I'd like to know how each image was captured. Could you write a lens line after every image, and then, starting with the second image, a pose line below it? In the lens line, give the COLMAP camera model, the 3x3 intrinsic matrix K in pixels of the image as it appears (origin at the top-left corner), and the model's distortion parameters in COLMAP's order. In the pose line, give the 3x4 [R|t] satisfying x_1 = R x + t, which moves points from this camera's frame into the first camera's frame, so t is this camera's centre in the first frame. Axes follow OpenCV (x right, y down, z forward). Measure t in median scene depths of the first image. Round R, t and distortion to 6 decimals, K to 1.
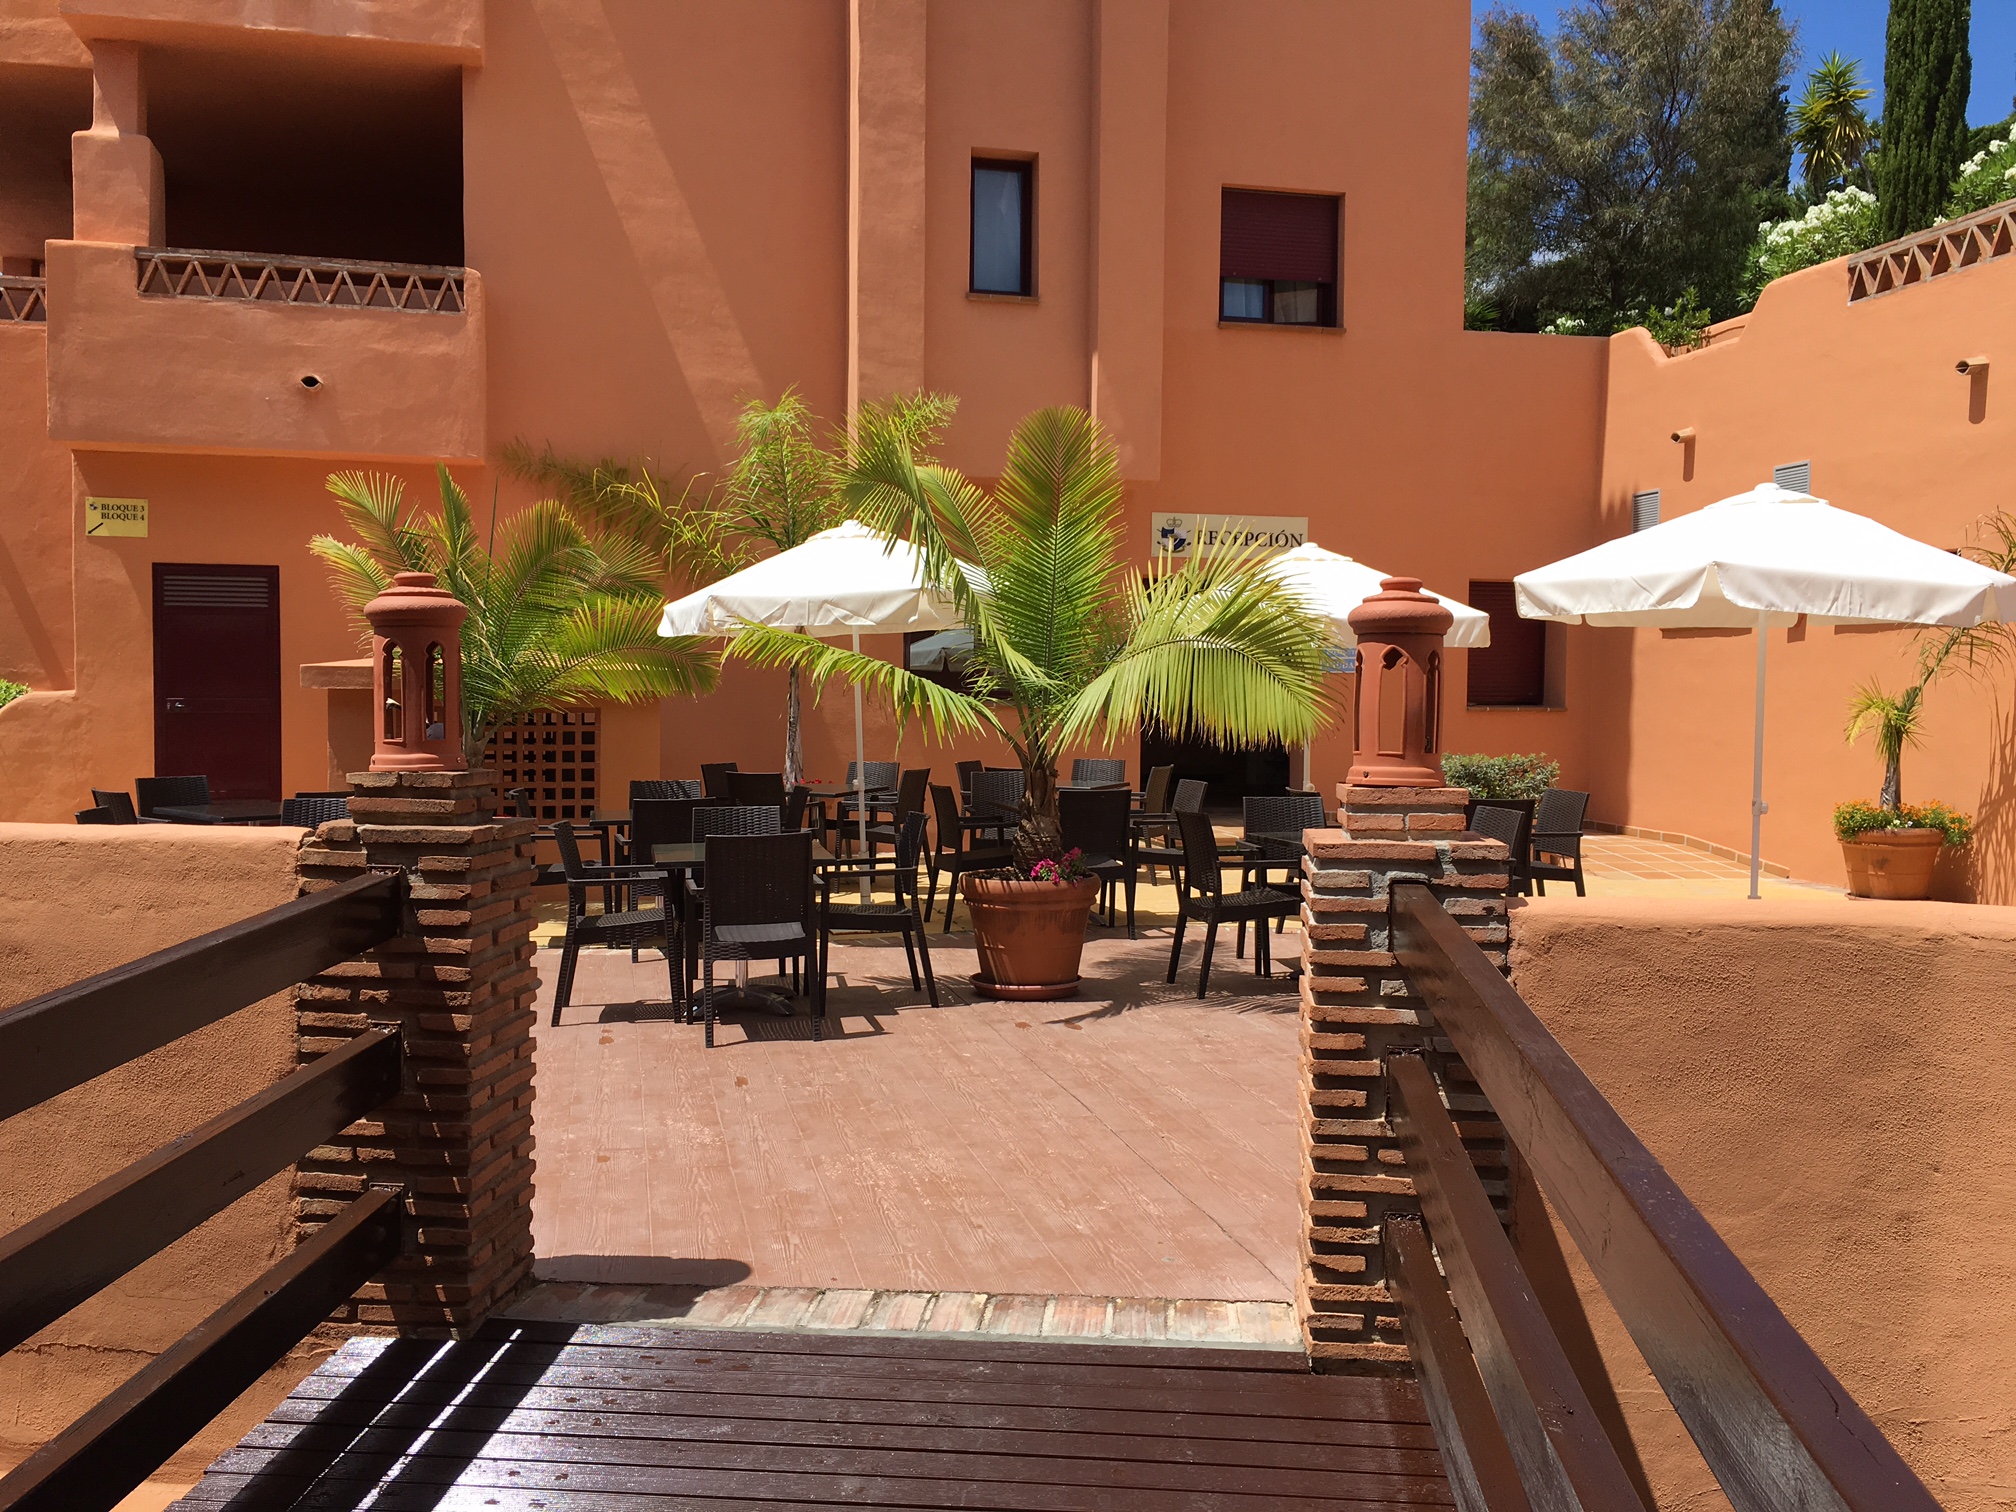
lens RADIAL K [[1698.2, 0, 1011.8], [0, 1698.2, 765.7], [0, 0, 1]] dist [0.083079, -0.116023]
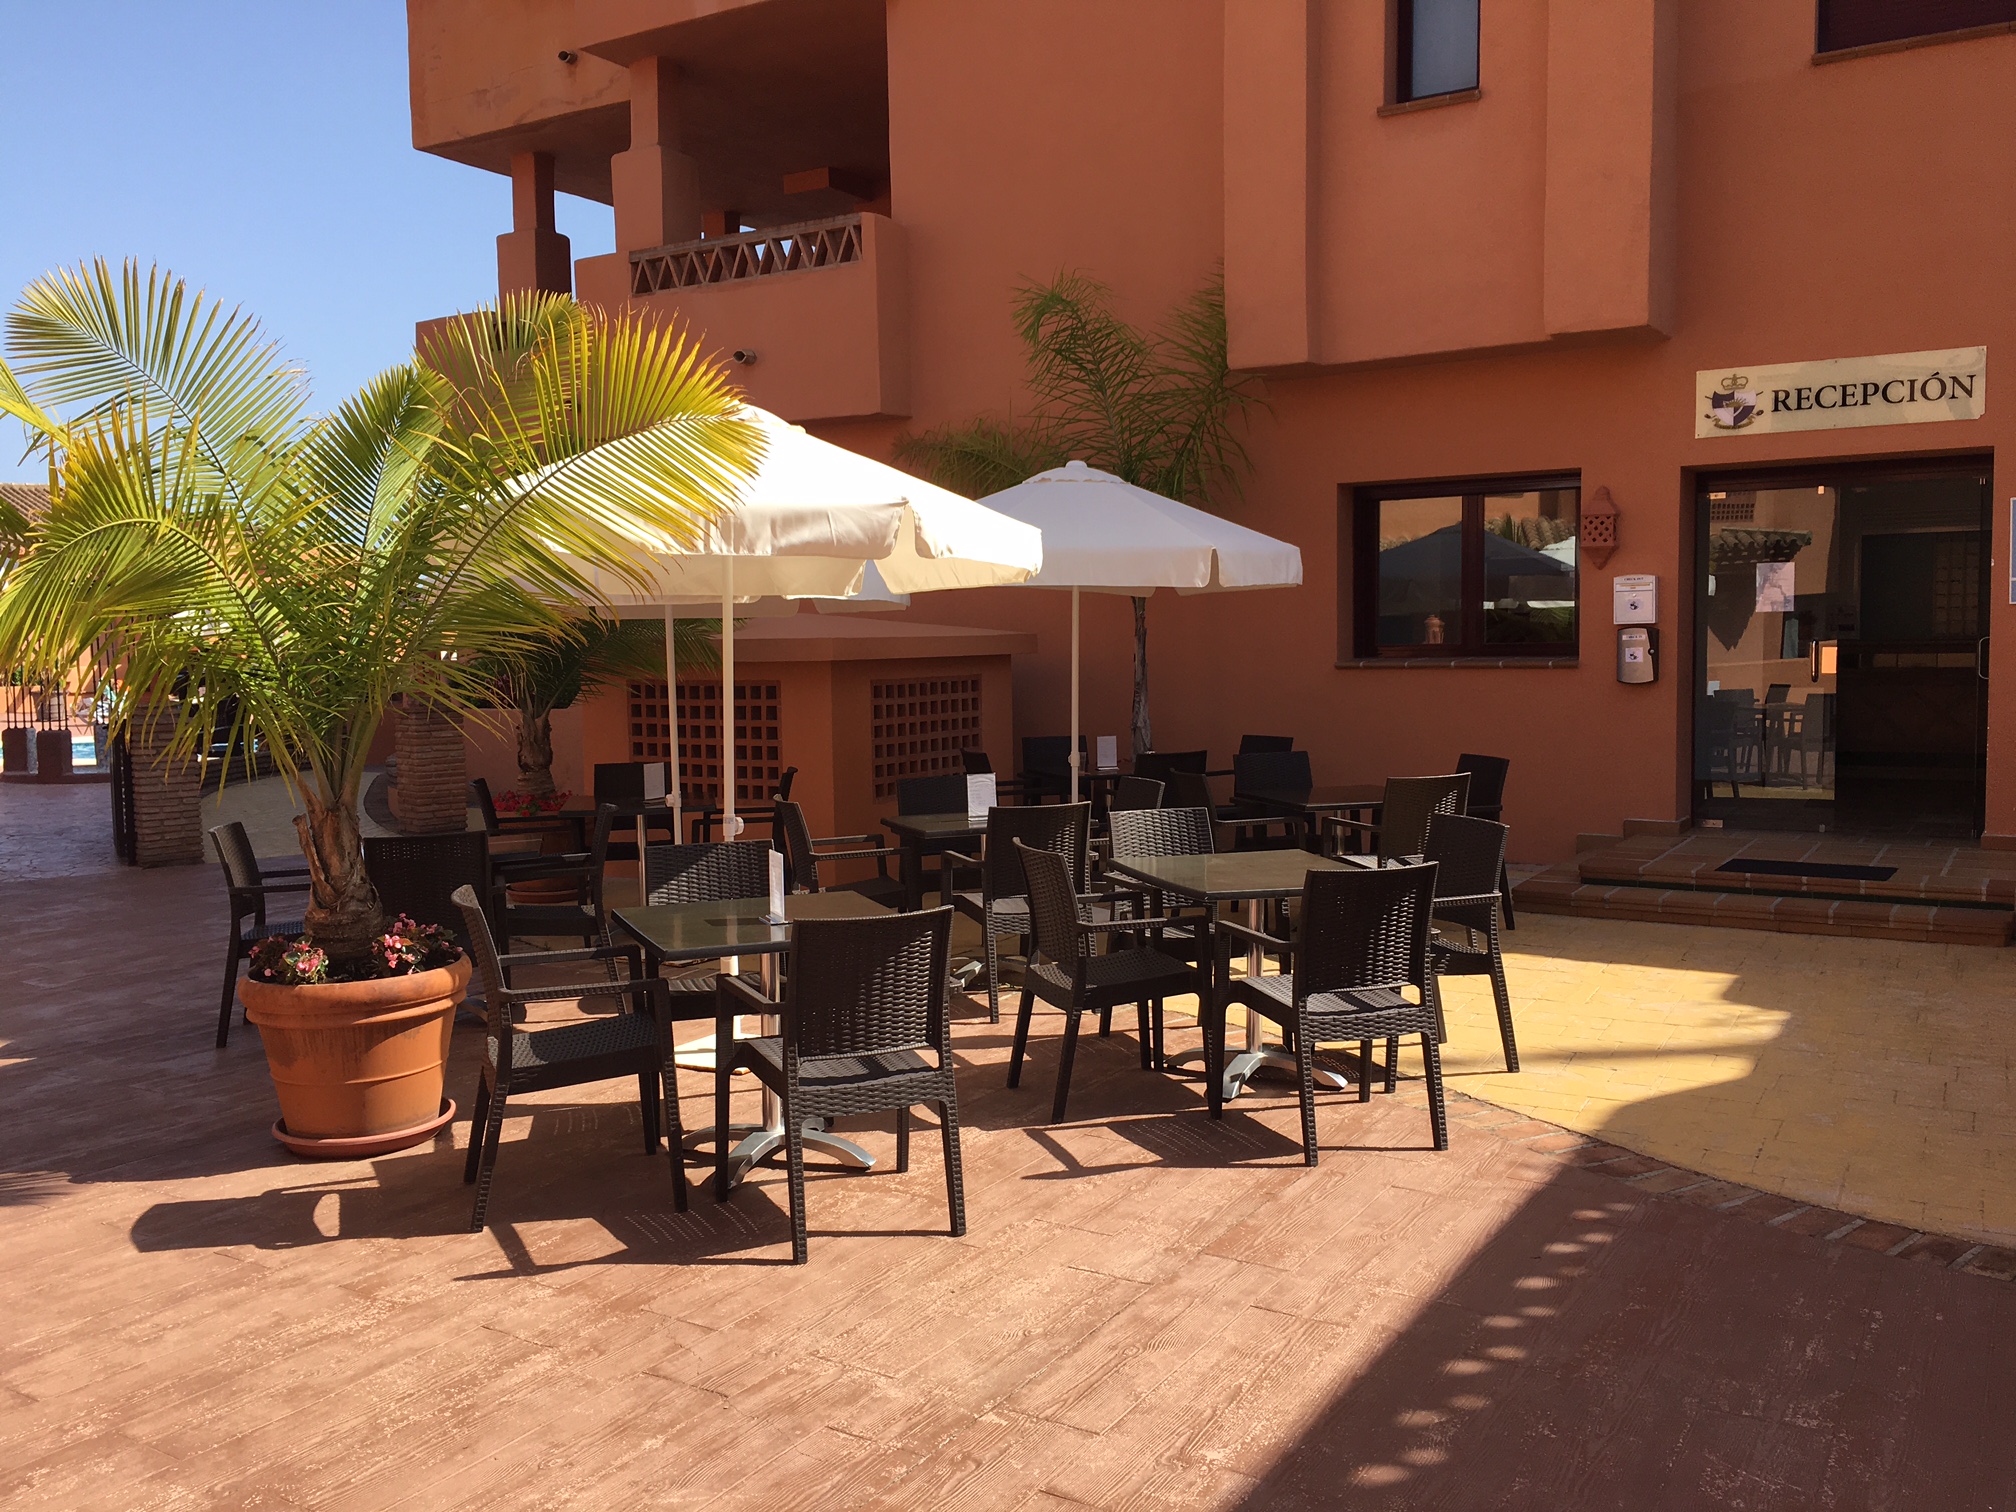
lens RADIAL K [[1695.4, 0, 1009.6], [0, 1695.4, 761.5], [0, 0, 1]] dist [0.051473, -0.066706]
pose [[0.707318, 0.033630, -0.706095, 0.422000], [-0.007014, 0.999152, 0.040562, -0.025369], [0.706861, -0.023737, 0.706955, 0.384359]]
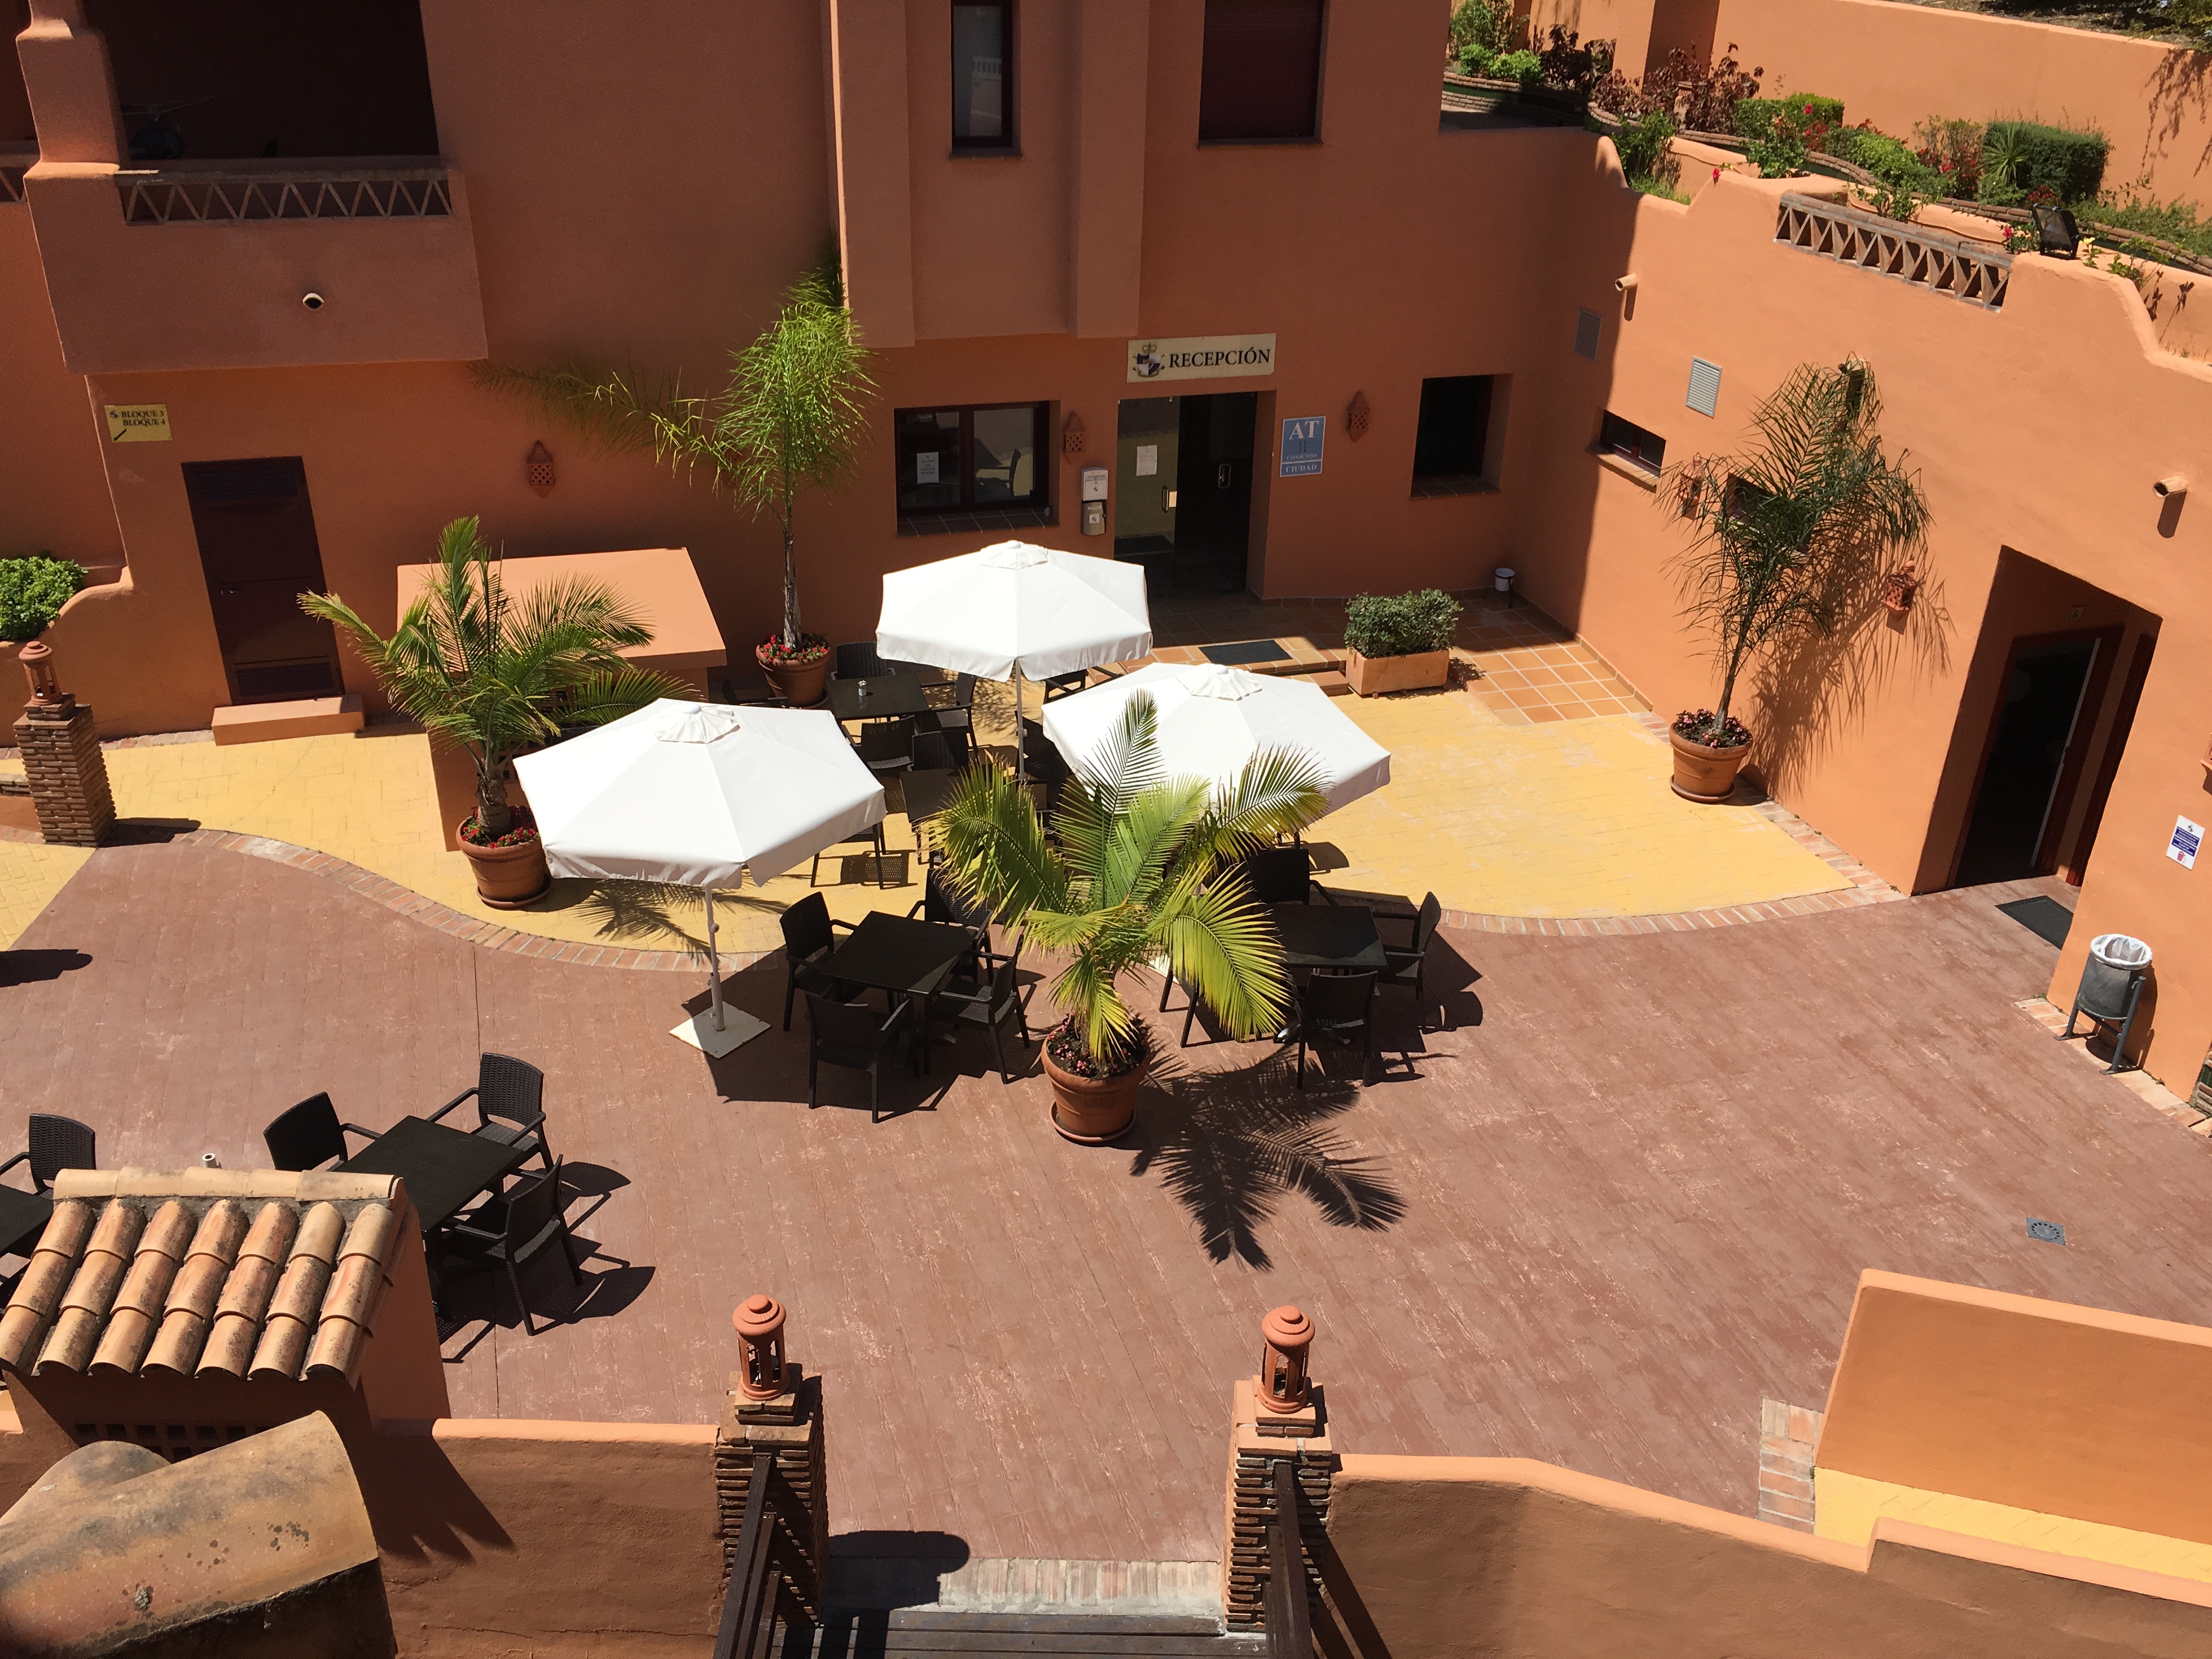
lens RADIAL K [[1860.3, 0, 1107.7], [0, 1860.3, 835.5], [0, 0, 1]] dist [0.051473, -0.066706]
pose [[0.996102, -0.024738, 0.084671, -0.039465], [-0.014184, 0.902463, 0.430534, -0.420075], [-0.087063, -0.430057, 0.898594, -0.178434]]
